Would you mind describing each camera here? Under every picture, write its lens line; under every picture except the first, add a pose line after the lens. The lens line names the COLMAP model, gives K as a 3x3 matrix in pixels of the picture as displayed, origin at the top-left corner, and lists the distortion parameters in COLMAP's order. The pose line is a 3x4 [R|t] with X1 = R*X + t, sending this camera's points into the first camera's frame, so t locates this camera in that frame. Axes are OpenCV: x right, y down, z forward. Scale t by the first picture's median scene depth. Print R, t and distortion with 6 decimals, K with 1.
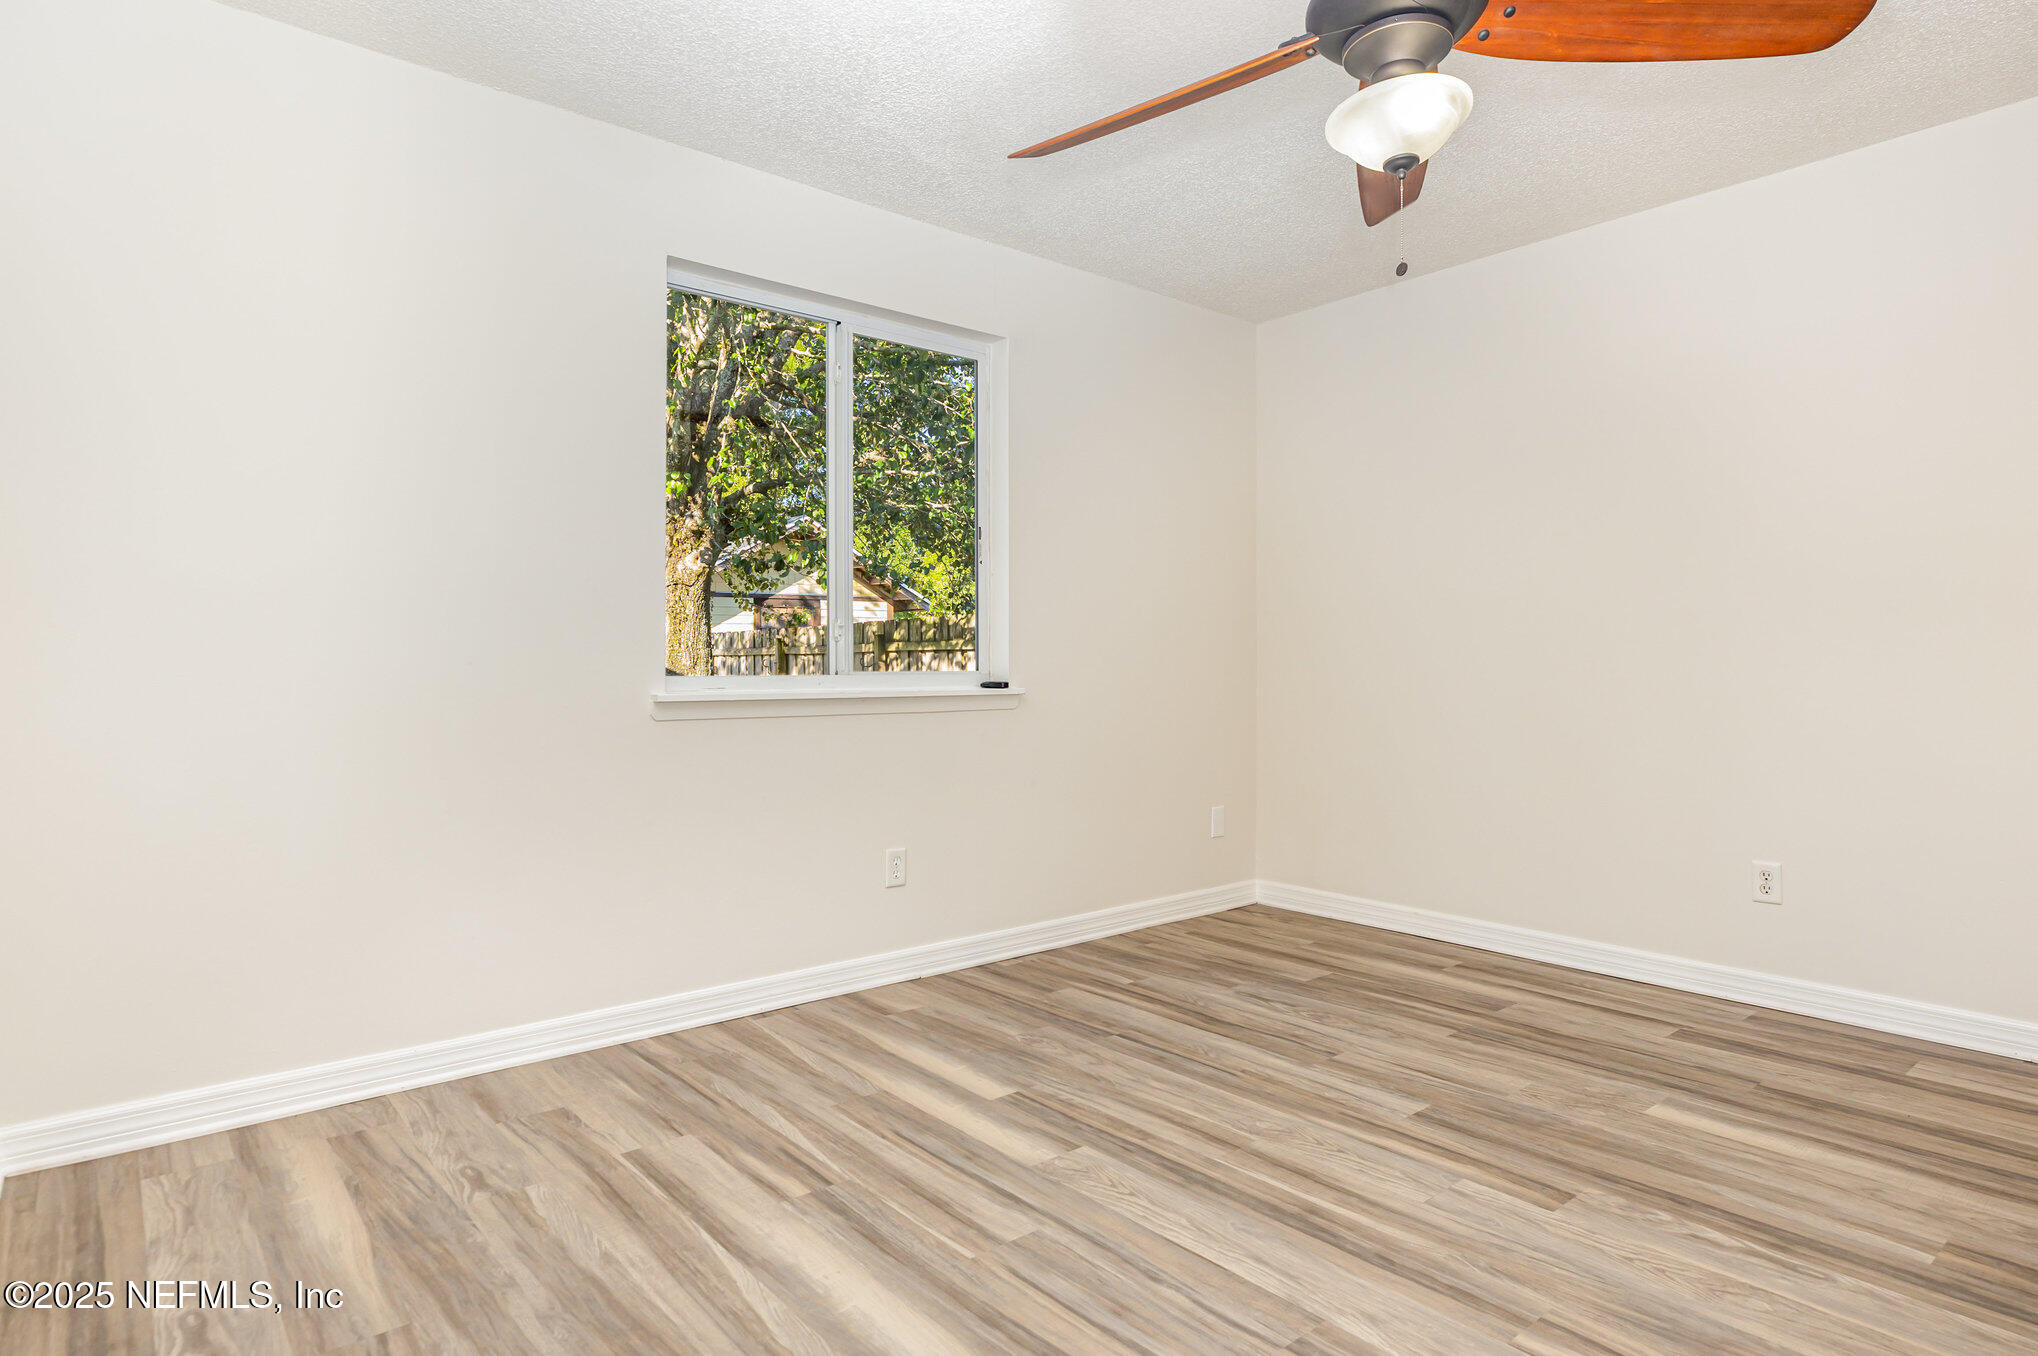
lens RADIAL K [[1117.7, 0, 1011.6], [0, 1117.7, 676.1], [0, 0, 1]] dist [-0.000608, -0.000390]
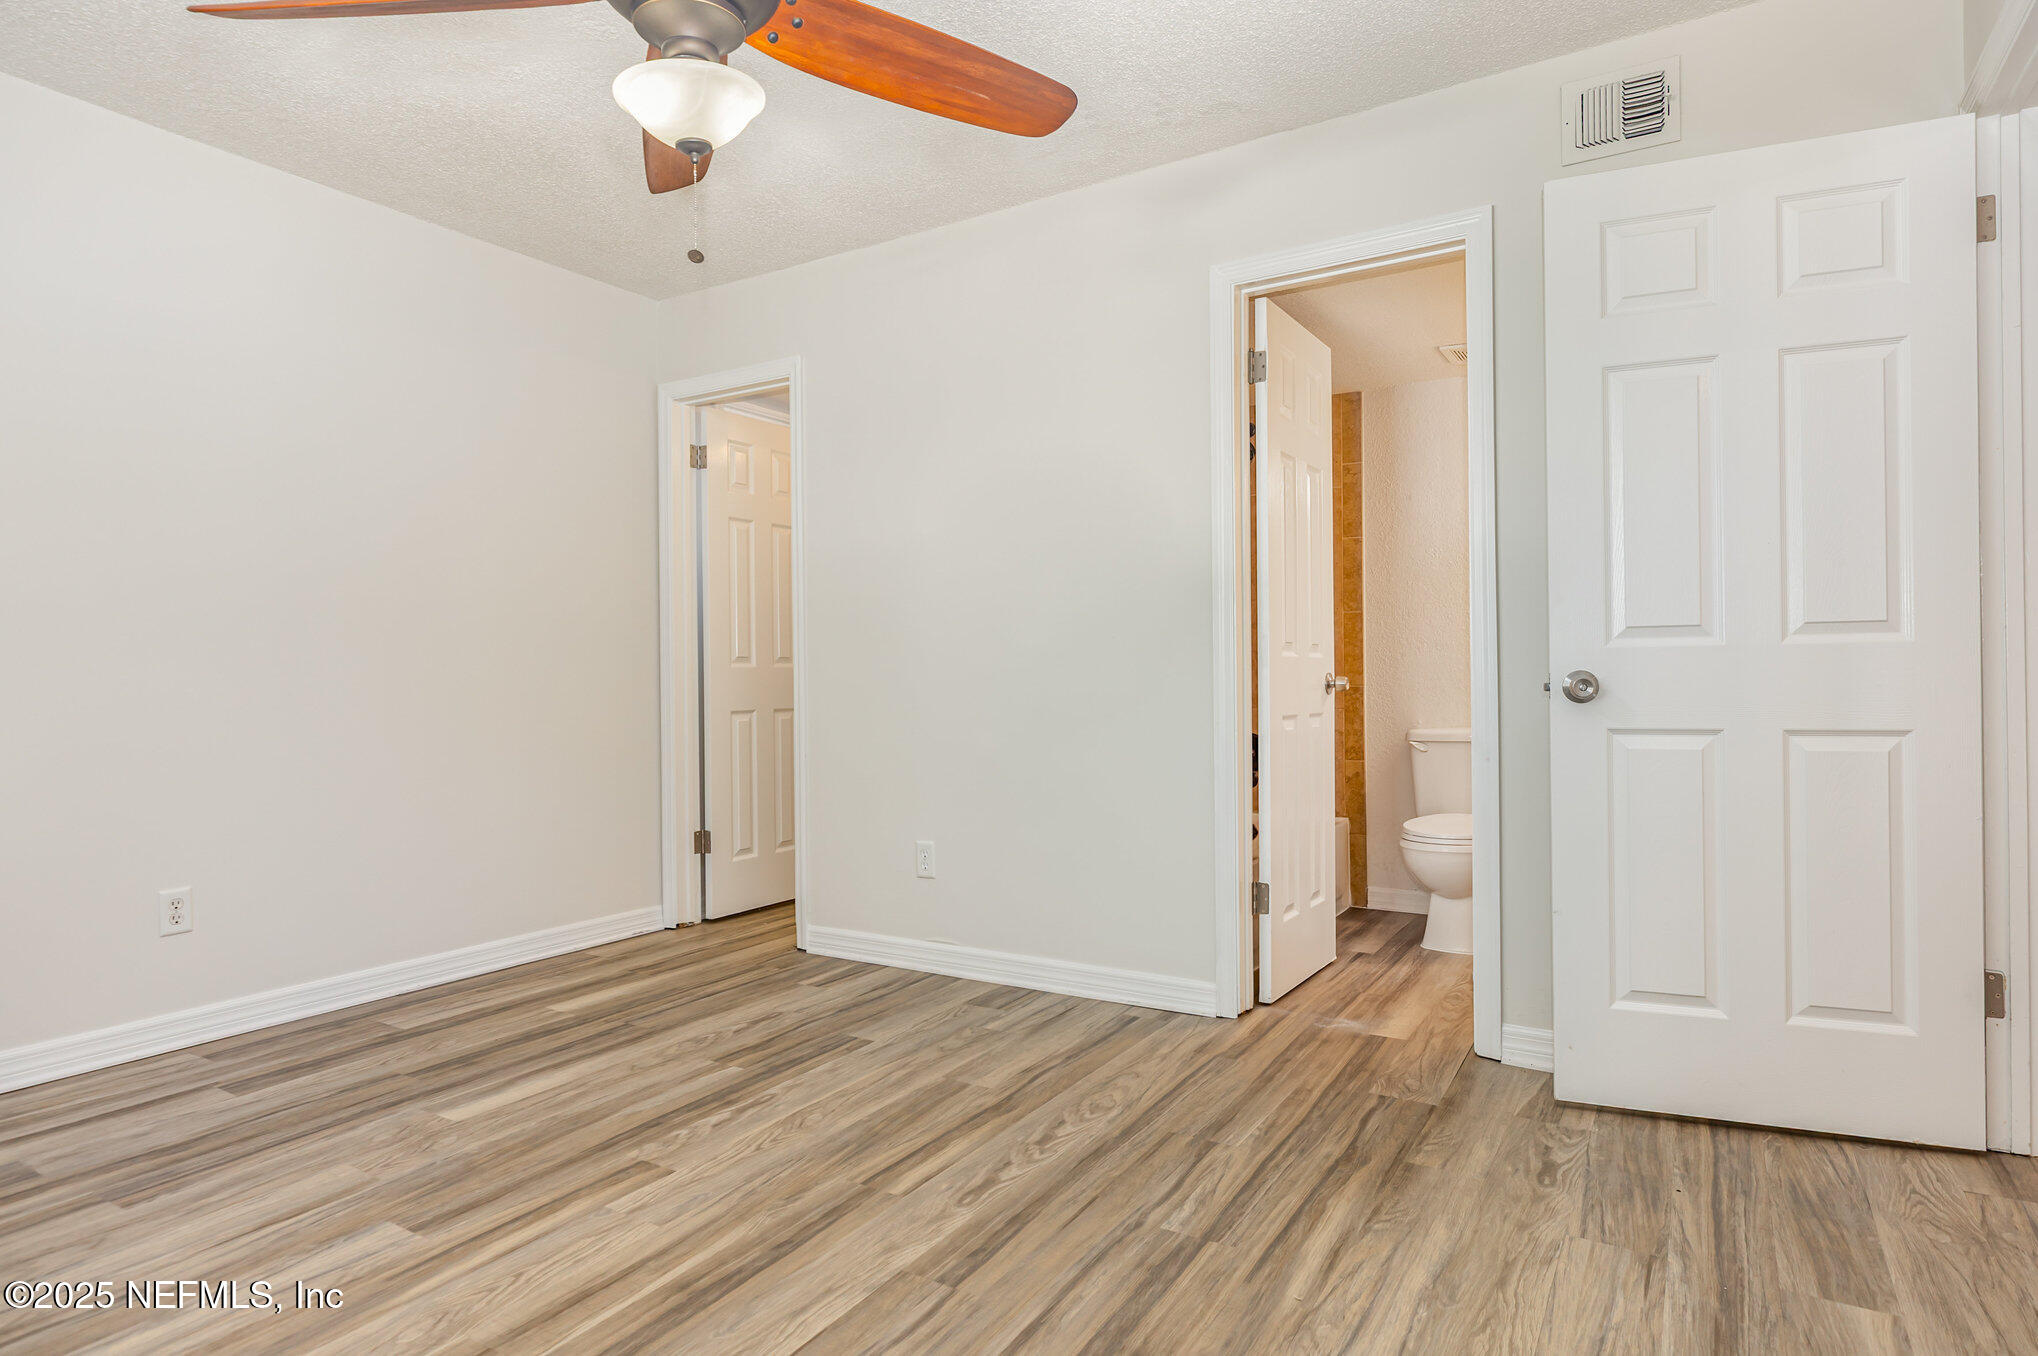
lens RADIAL K [[1117.7, 0, 1022.6], [0, 1117.7, 667.8], [0, 0, 1]] dist [-0.000608, -0.000390]
pose [[-0.320330, 0.005819, 0.947288, -0.533422], [0.017338, 0.999850, -0.000279, -0.001064], [-0.947147, 0.016335, -0.320383, 0.838142]]
